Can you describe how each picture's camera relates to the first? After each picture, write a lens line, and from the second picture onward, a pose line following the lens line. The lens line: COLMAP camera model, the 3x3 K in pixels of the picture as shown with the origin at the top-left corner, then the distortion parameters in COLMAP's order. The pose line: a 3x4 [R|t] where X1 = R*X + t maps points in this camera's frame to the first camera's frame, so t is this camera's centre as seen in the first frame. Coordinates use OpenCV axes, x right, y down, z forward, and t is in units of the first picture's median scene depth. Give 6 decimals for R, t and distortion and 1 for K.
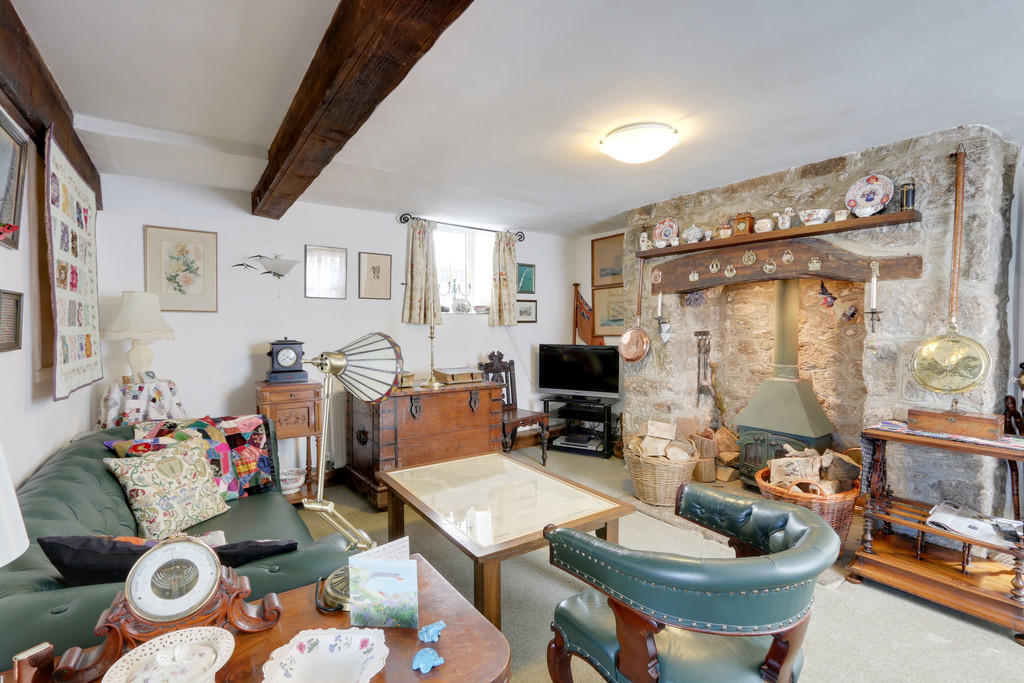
lens RADIAL K [[468.7, 0, 507.0], [0, 468.7, 337.9], [0, 0, 1]] dist [-0.003156, -0.000360]
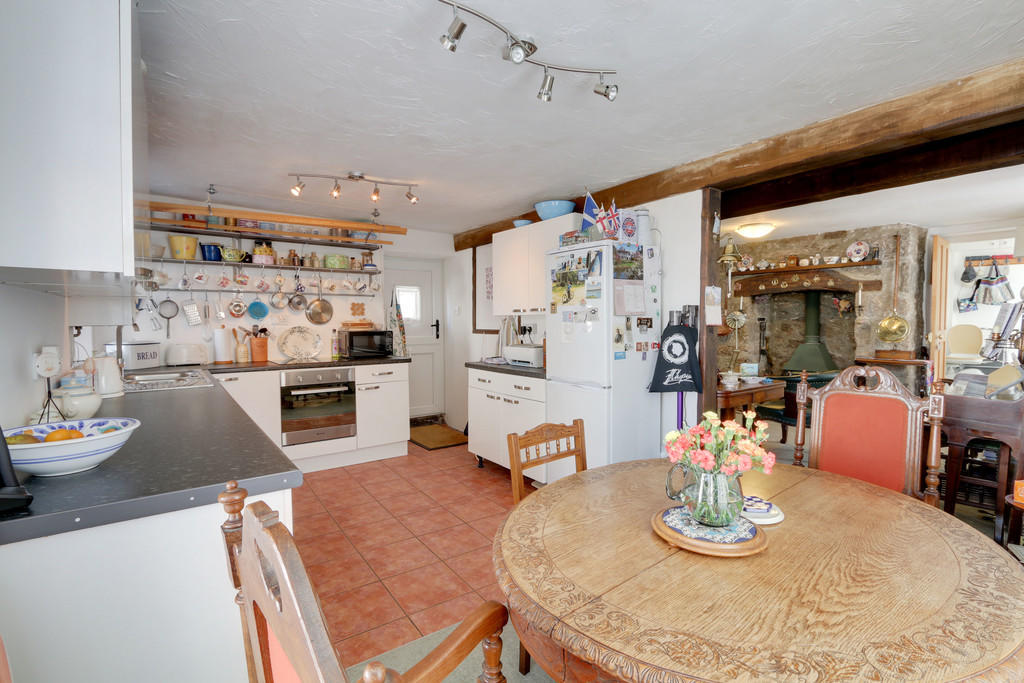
lens RADIAL K [[468.7, 0, 507.4], [0, 468.7, 339.1], [0, 0, 1]] dist [-0.003156, -0.000360]
pose [[0.999789, -0.009399, 0.018271, -0.764411], [0.009133, 0.999852, 0.014574, 0.041558], [-0.018406, -0.014404, 0.999727, -0.978754]]
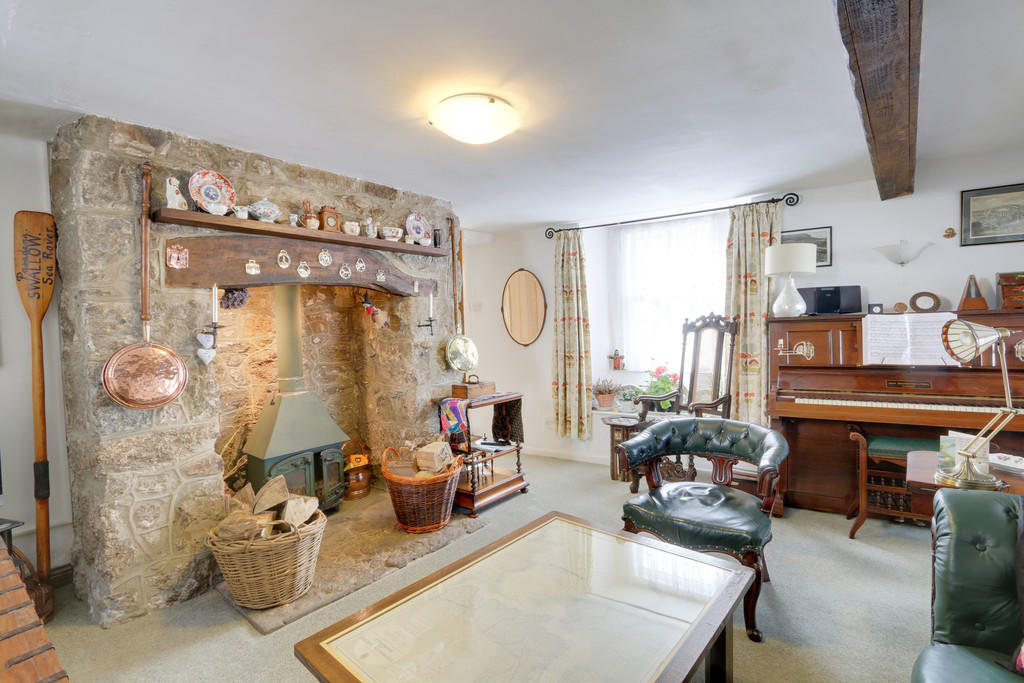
lens RADIAL K [[468.7, 0, 513.9], [0, 468.7, 339.8], [0, 0, 1]] dist [-0.003156, -0.000360]
pose [[-0.245880, -0.018110, 0.969131, -0.492410], [0.057055, 0.997821, 0.033122, -0.026440], [-0.967620, 0.063438, -0.244311, 0.978563]]
